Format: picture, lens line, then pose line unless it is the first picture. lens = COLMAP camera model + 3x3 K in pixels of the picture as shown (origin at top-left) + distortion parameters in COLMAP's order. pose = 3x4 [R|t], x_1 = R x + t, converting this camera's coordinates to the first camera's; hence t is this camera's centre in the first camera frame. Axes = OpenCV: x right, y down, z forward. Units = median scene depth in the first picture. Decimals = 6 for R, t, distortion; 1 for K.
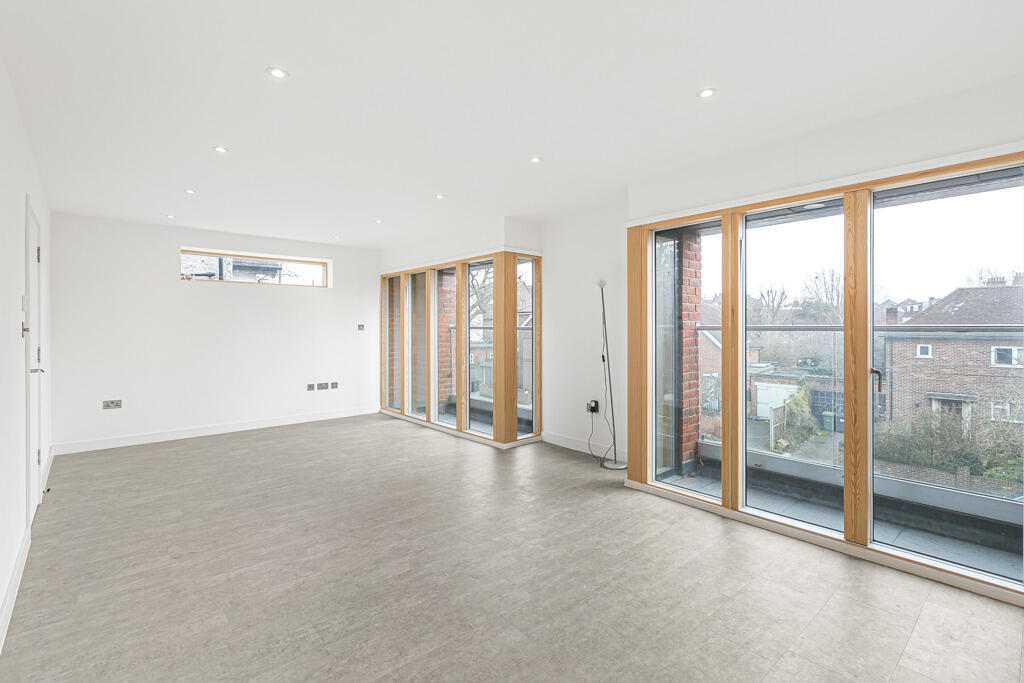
lens RADIAL K [[468.5, 0, 512.3], [0, 468.5, 337.5], [0, 0, 1]] dist [-0.002704, 0.000230]
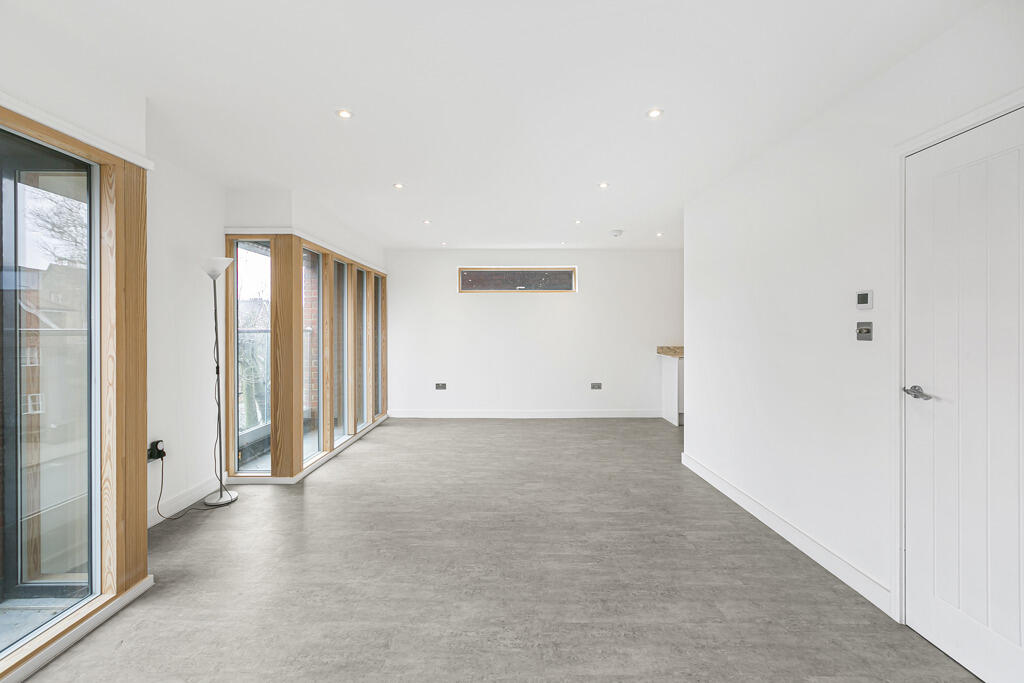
lens RADIAL K [[468.5, 0, 511.6], [0, 468.5, 334.3], [0, 0, 1]] dist [-0.002704, 0.000230]
pose [[-0.758592, -0.003084, 0.651559, -0.975330], [0.017113, 0.999550, 0.024655, -0.036922], [-0.651341, 0.029854, -0.758197, 1.795226]]
